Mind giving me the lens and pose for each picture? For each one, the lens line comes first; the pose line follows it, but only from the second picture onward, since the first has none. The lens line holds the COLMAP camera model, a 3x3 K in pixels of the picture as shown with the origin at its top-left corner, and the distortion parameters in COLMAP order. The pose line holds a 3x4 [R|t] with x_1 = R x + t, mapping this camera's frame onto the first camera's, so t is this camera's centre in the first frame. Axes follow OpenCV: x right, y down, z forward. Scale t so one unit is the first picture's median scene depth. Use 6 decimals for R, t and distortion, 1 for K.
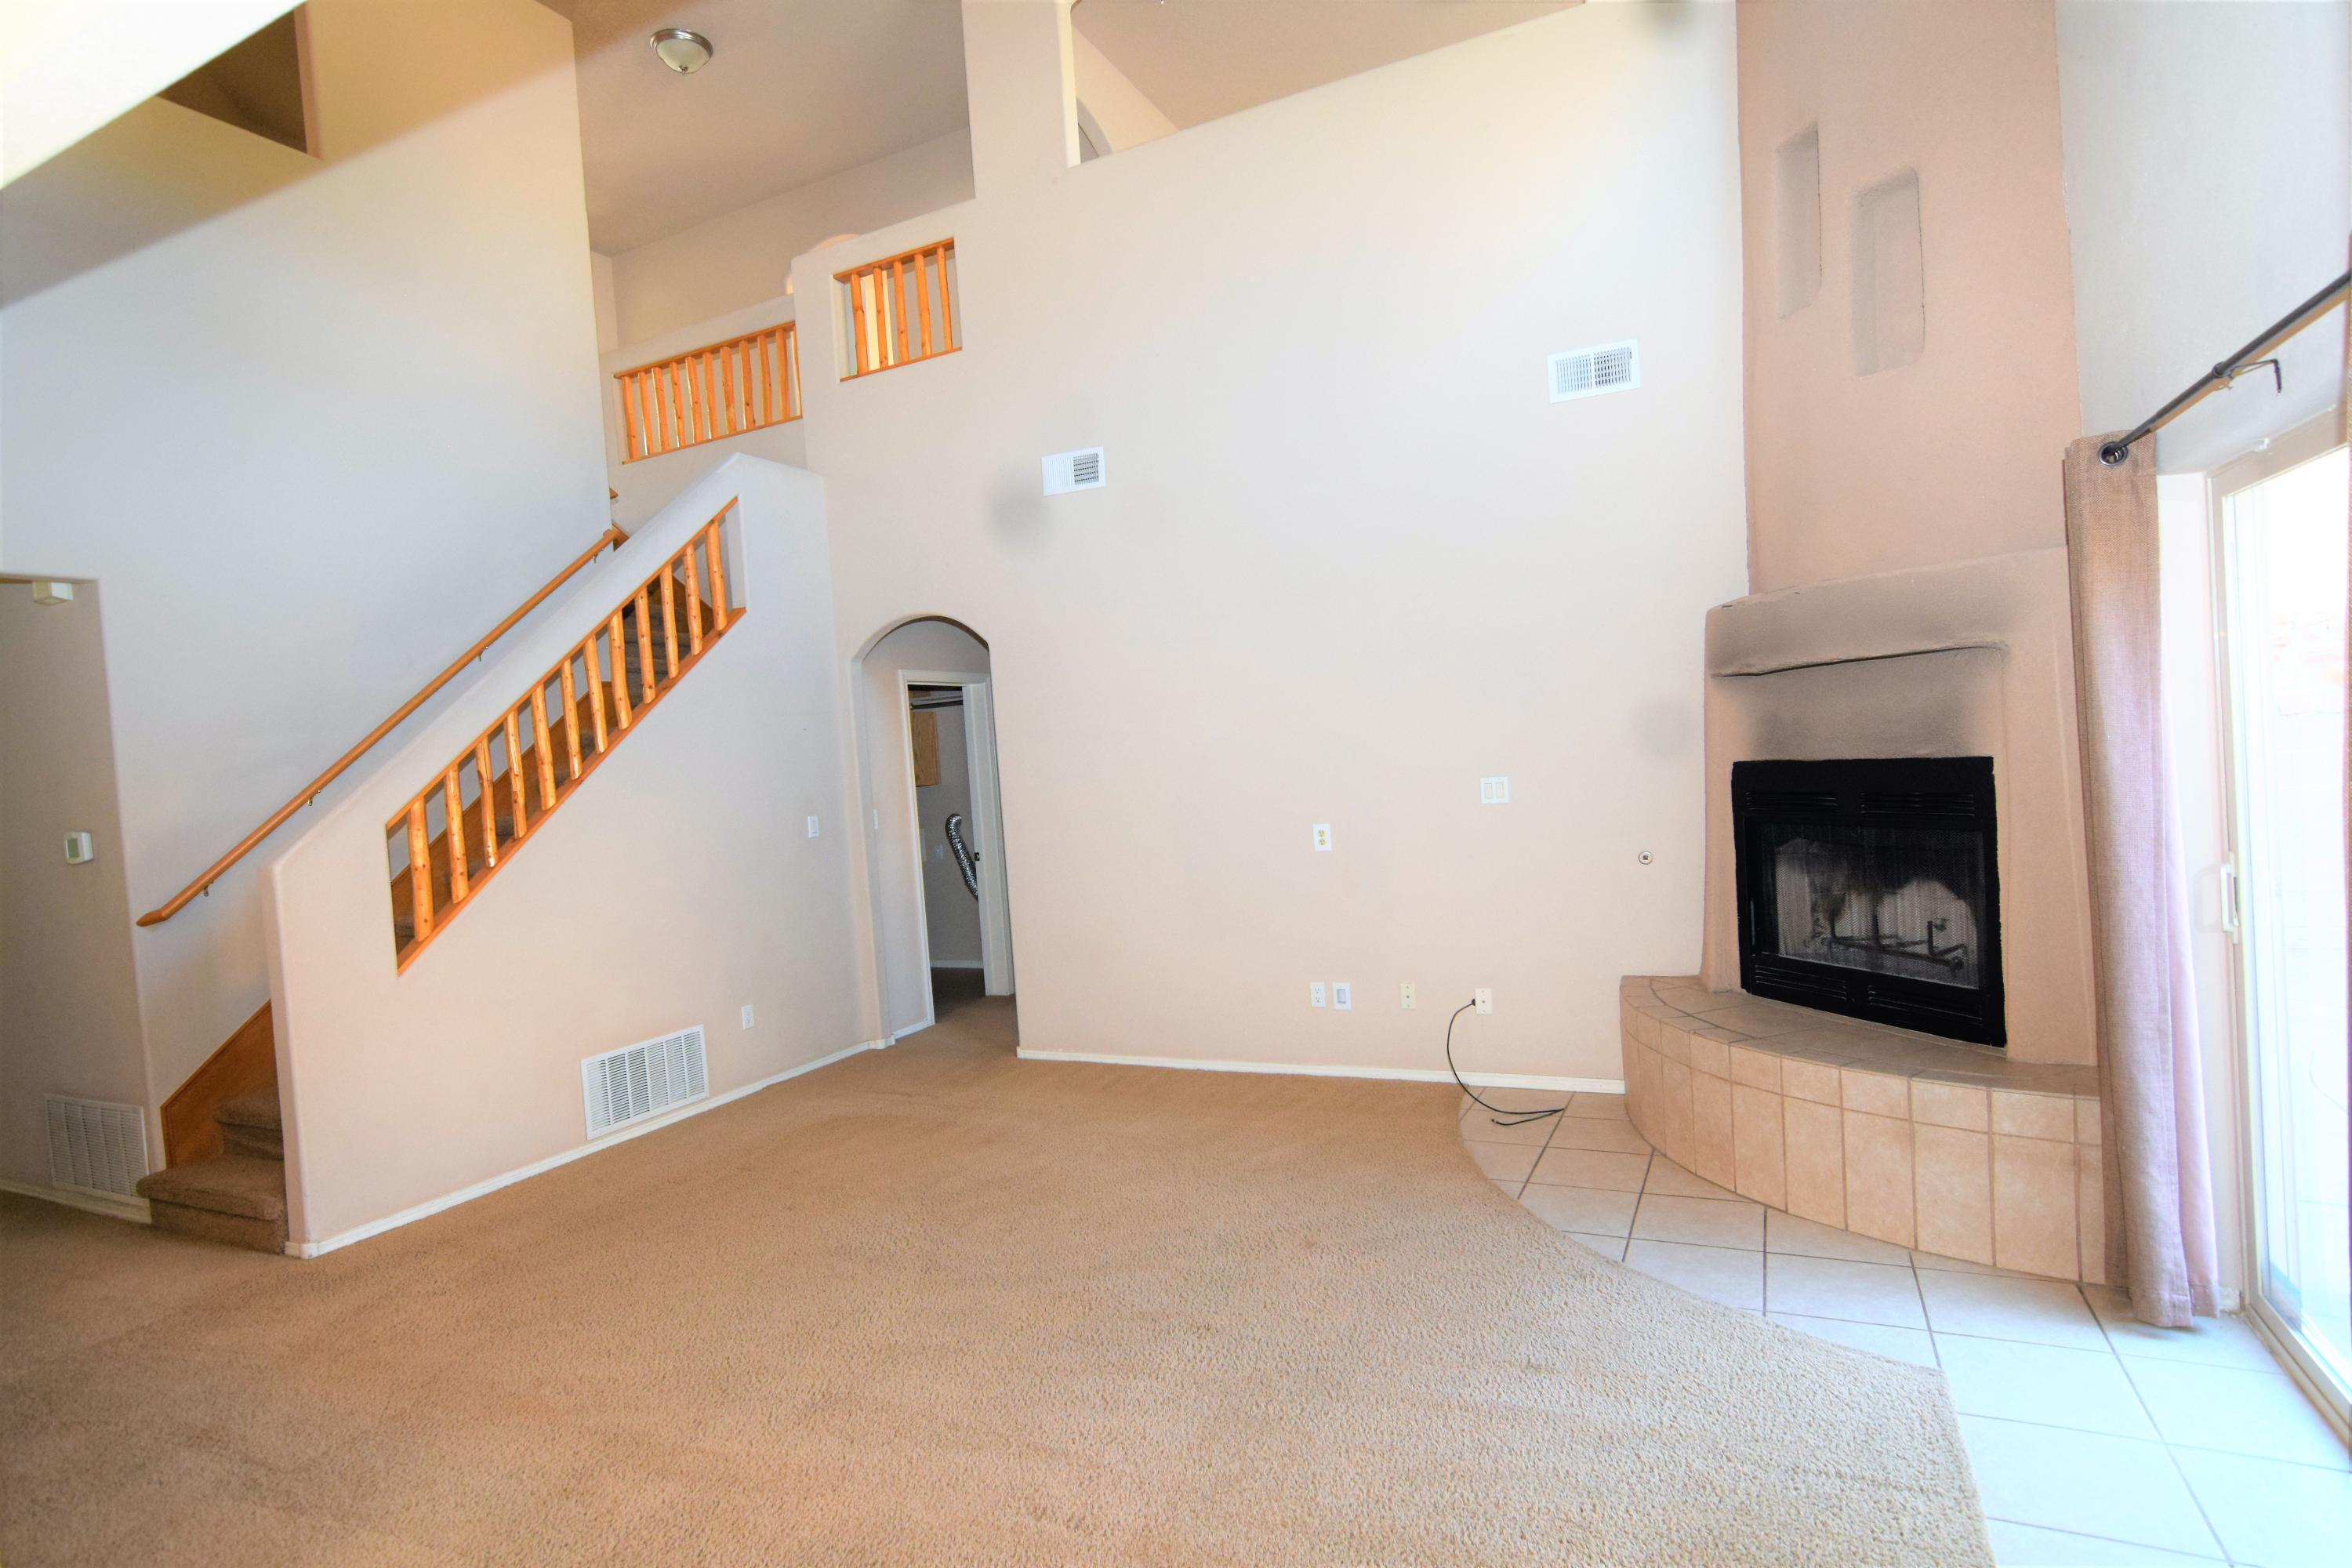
lens RADIAL K [[1199.5, 0, 1176.0], [0, 1199.5, 784.0], [0, 0, 1]] dist [-0.014389, 0.000257]
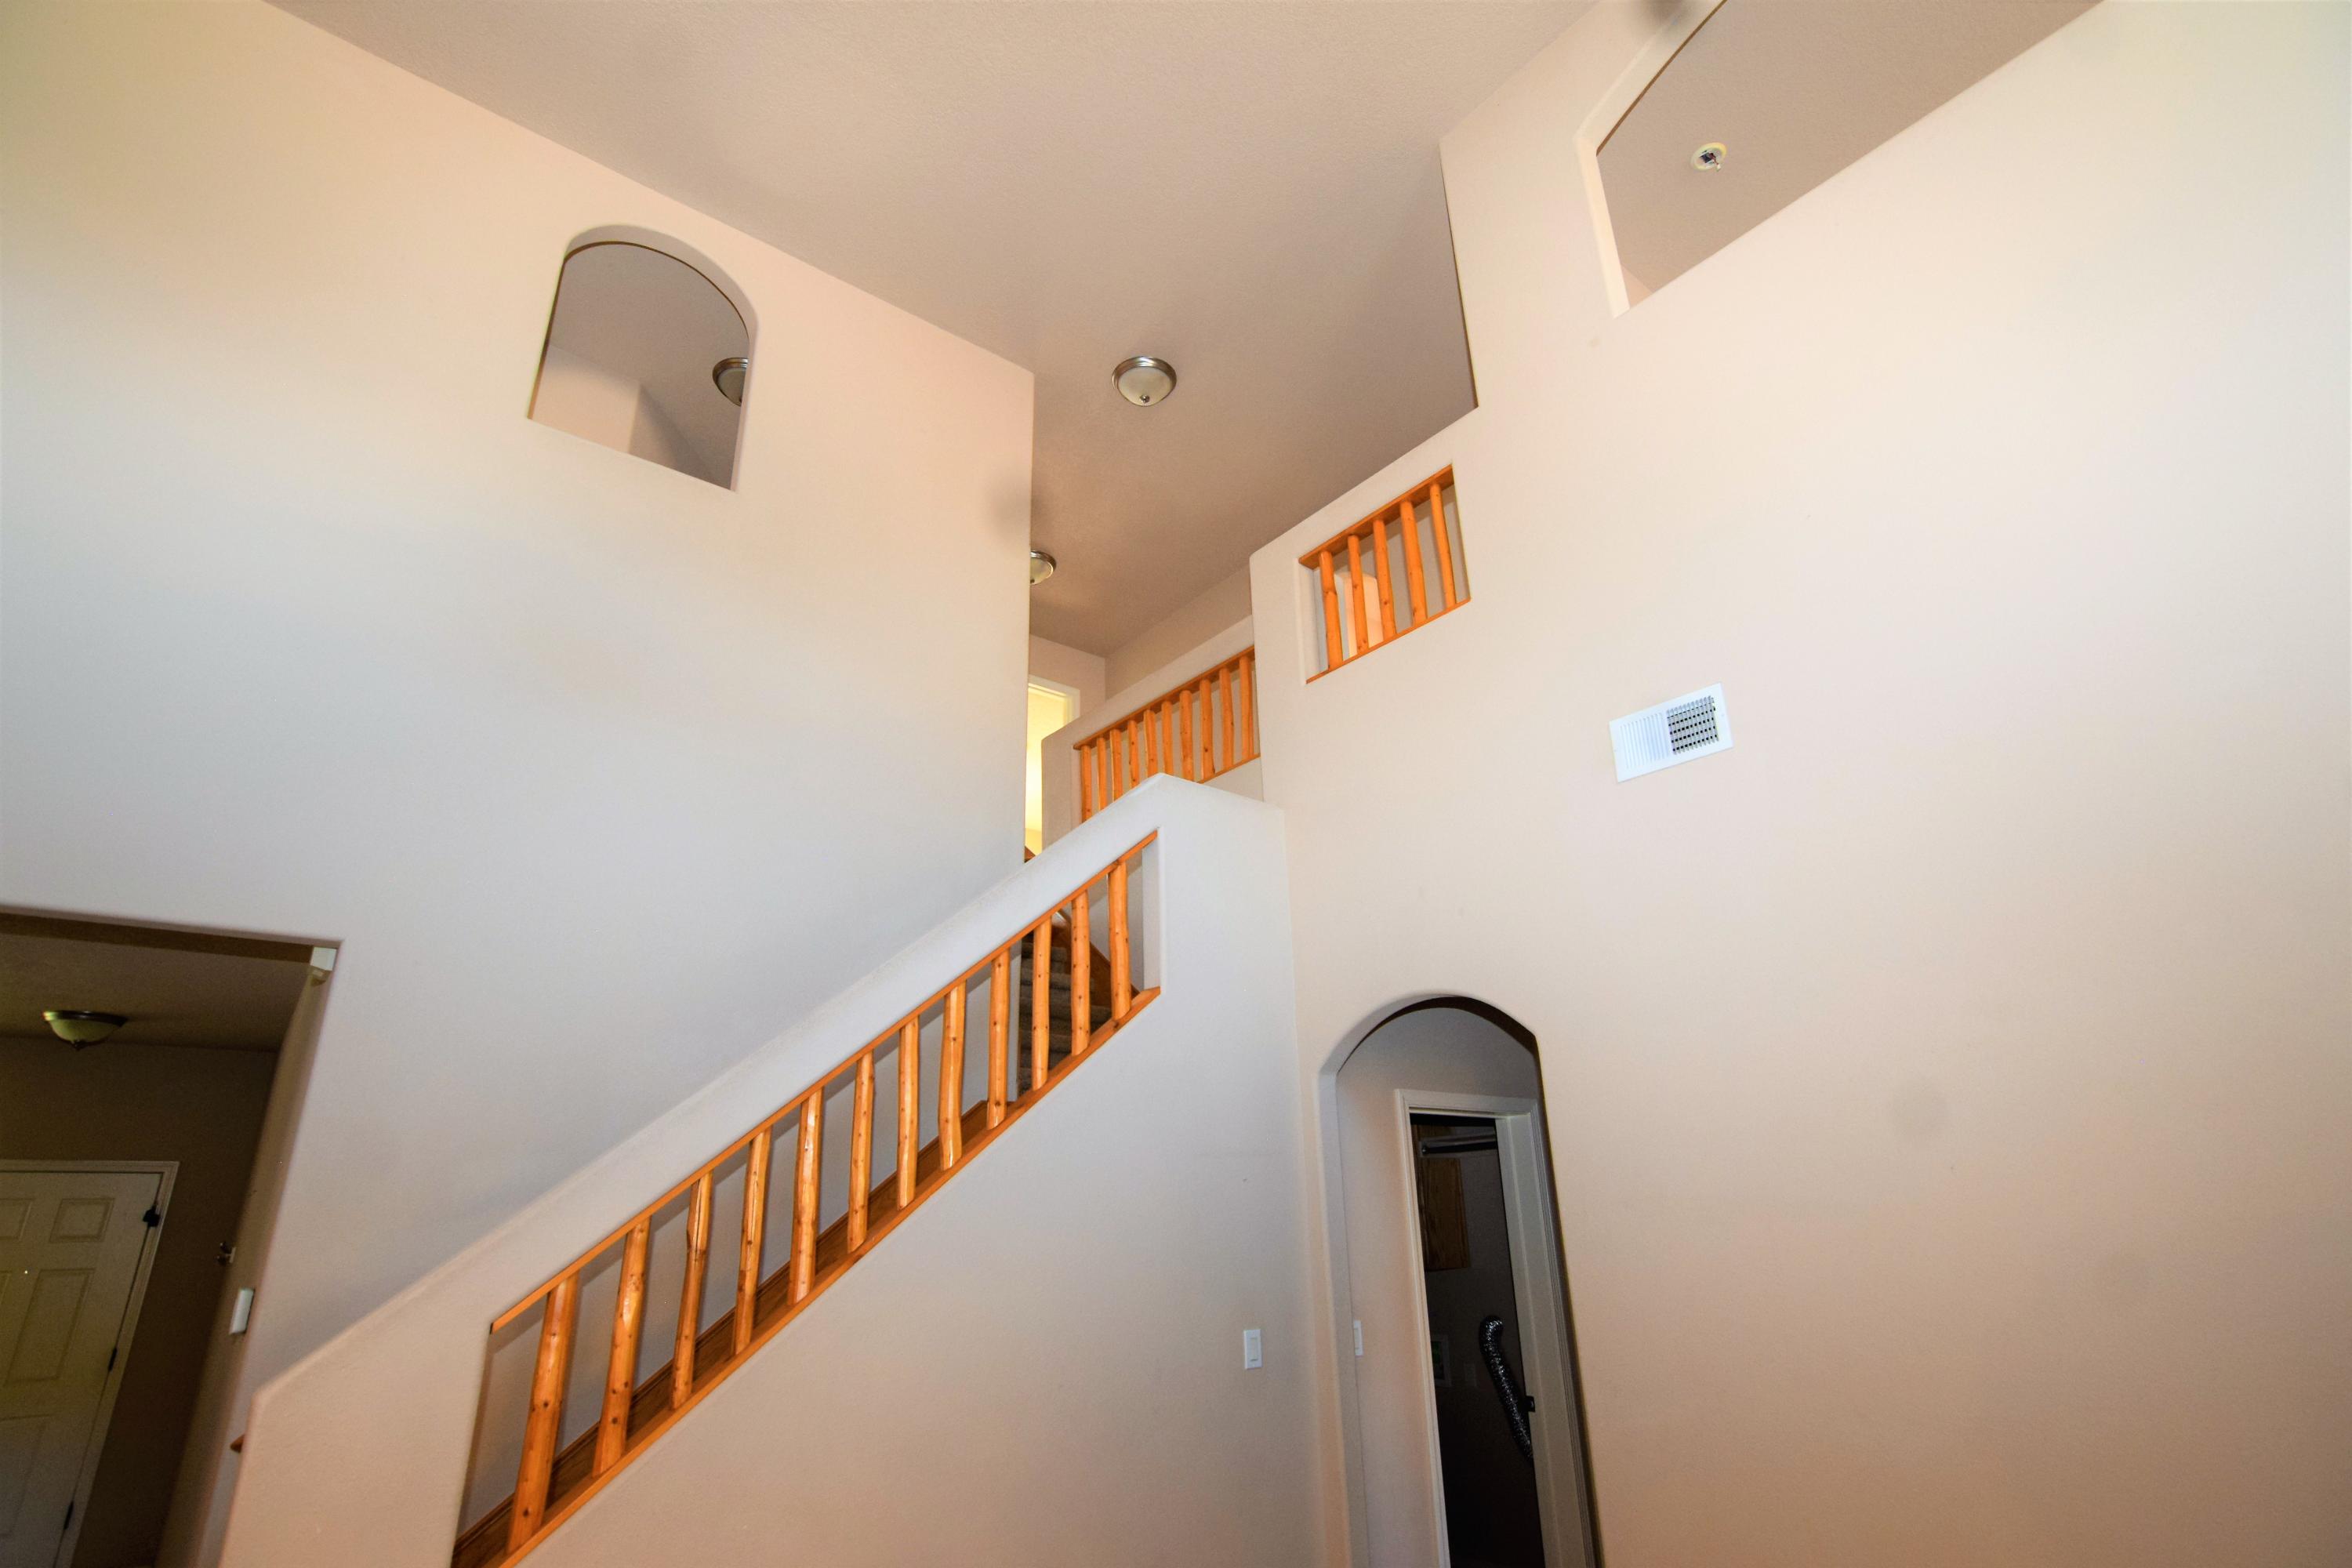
lens RADIAL K [[1141.0, 0, 1176.0], [0, 1141.0, 784.0], [0, 0, 1]] dist [-0.033461, 0.000200]
pose [[0.904532, -0.108040, -0.412492, -0.069550], [-0.052669, 0.931653, -0.359513, -0.022207], [0.423141, 0.346916, 0.837019, 0.394711]]
